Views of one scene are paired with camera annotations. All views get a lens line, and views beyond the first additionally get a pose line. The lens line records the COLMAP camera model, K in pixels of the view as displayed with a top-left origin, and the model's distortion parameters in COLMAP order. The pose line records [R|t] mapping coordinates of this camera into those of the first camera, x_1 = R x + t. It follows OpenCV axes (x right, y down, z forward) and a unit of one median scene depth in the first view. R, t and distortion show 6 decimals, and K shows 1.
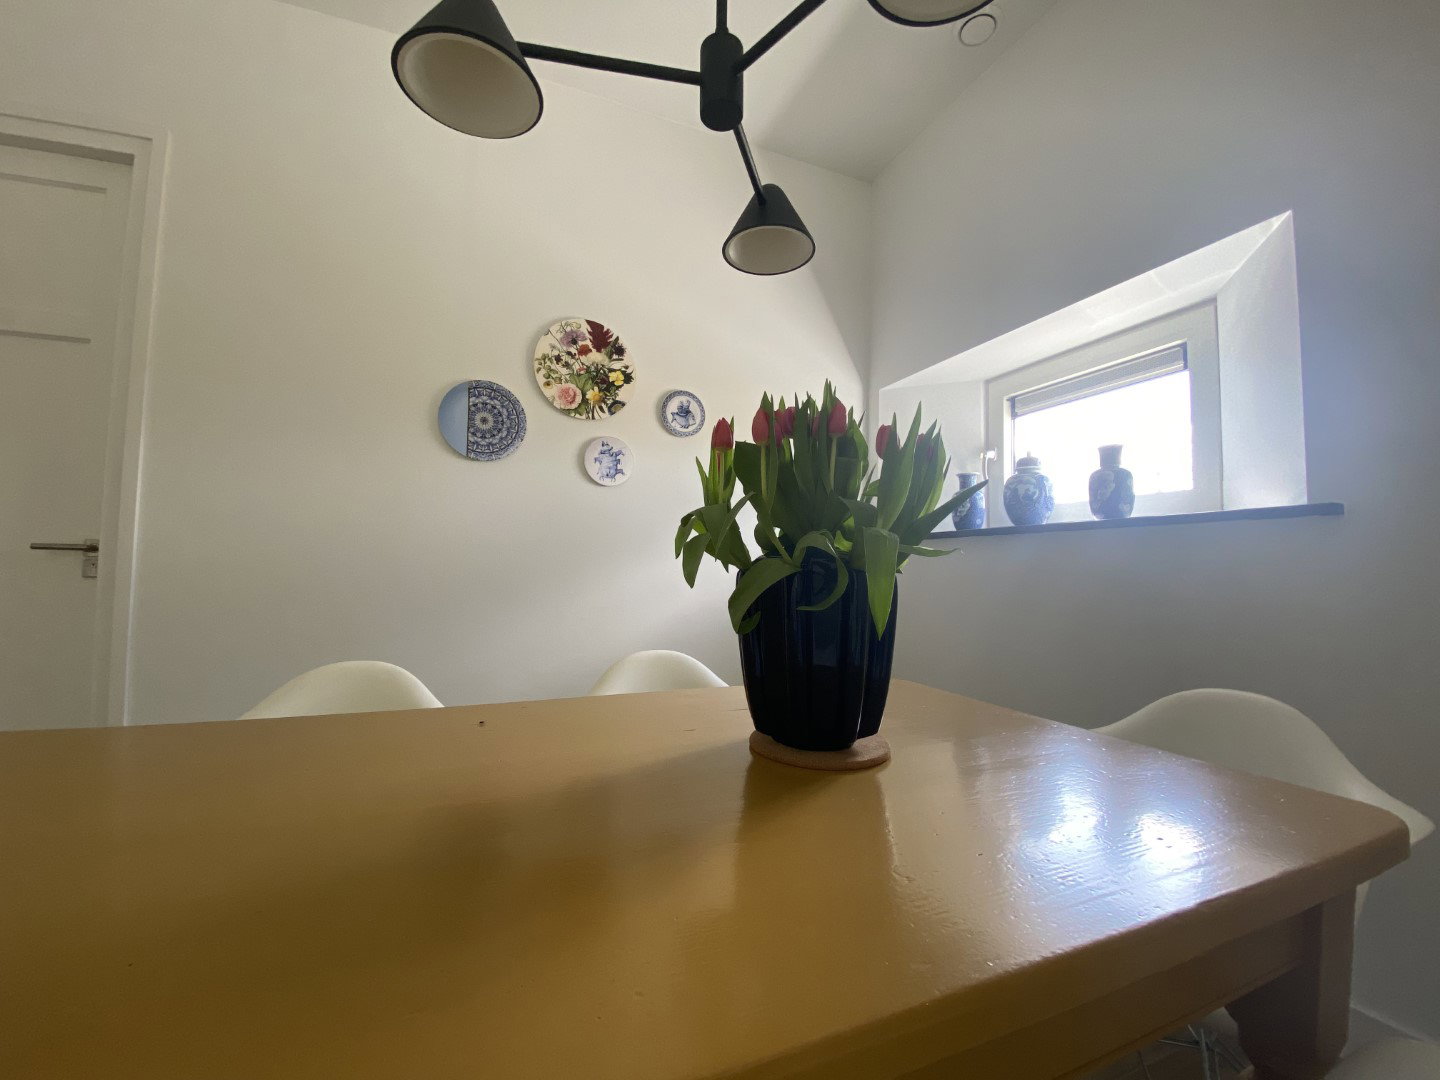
lens RADIAL K [[578.9, 0, 718.9], [0, 578.9, 536.2], [0, 0, 1]] dist [0.005917, -0.004199]
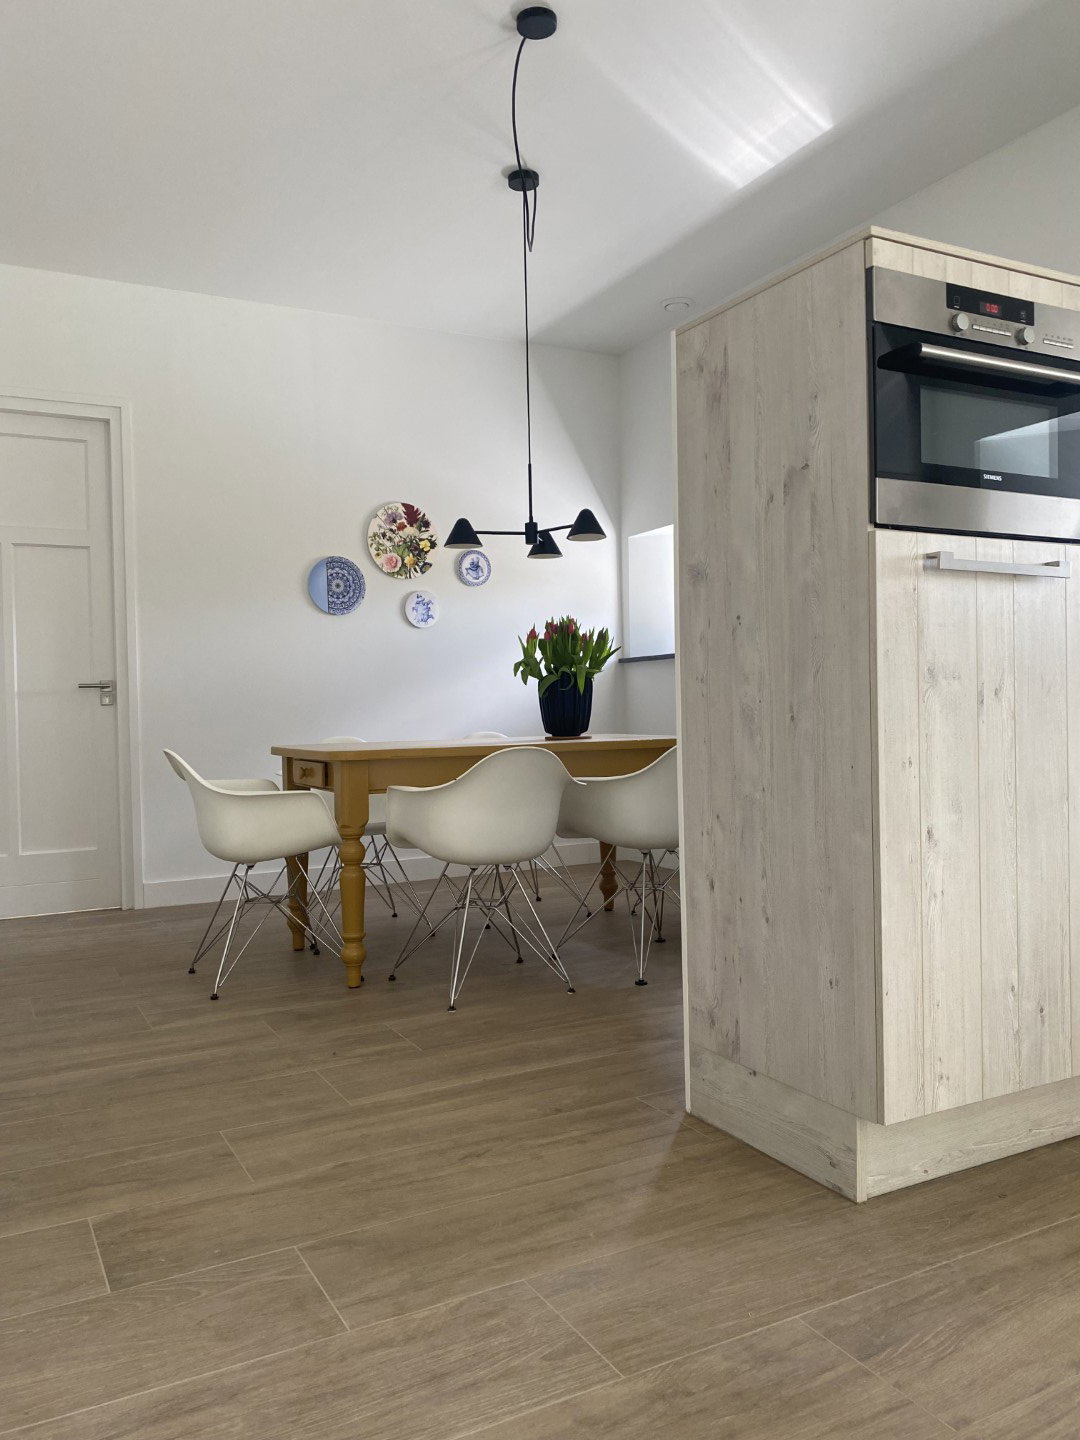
lens RADIAL K [[1102.3, 0, 532.8], [0, 1102.3, 714.8], [0, 0, 1]] dist [0.023888, -0.033284]
pose [[0.995182, -0.040141, 0.089456, -0.175695], [0.034215, 0.997178, 0.066830, -0.047872], [-0.091886, -0.063447, 0.993746, -1.578930]]
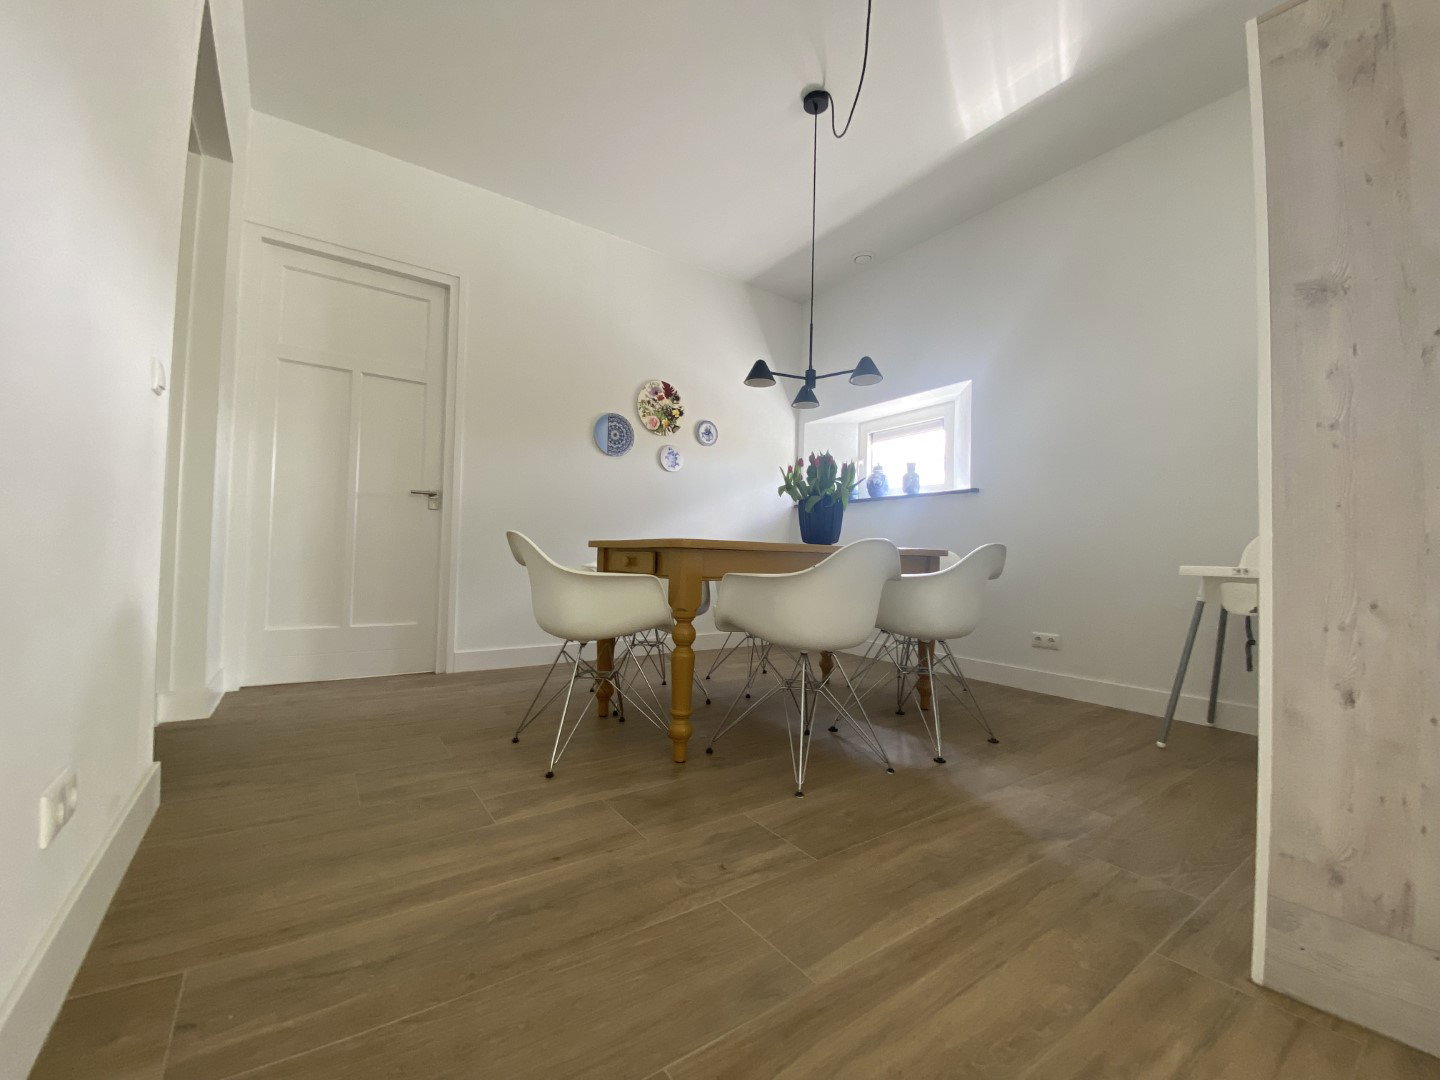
lens RADIAL K [[578.9, 0, 721.1], [0, 578.9, 538.7], [0, 0, 1]] dist [0.005917, -0.004199]
pose [[0.975762, 0.012317, 0.218488, -0.443206], [-0.019070, 0.999403, 0.028826, 0.072977], [-0.218003, -0.032294, 0.975414, -0.865418]]
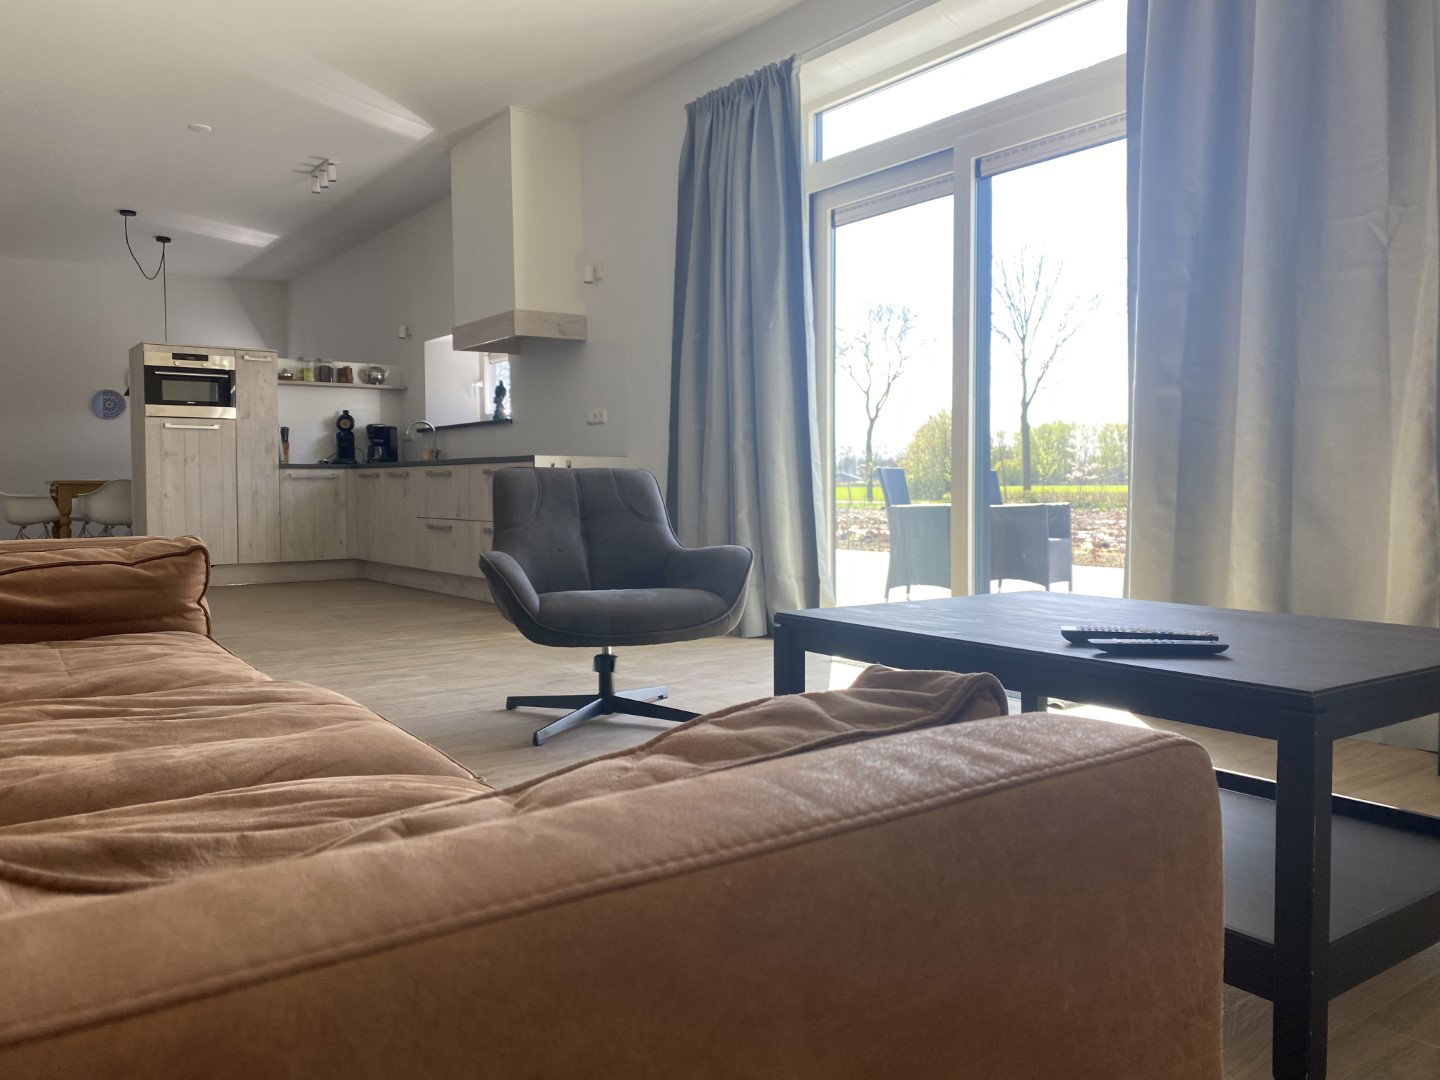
lens RADIAL K [[1102.3, 0, 729.3], [0, 1102.3, 526.7], [0, 0, 1]] dist [0.023888, -0.033284]
pose [[0.967133, -0.031378, 0.252327, 2.664672], [0.007168, 0.995327, 0.096297, -0.179361], [-0.254169, -0.091323, 0.962839, -8.434523]]
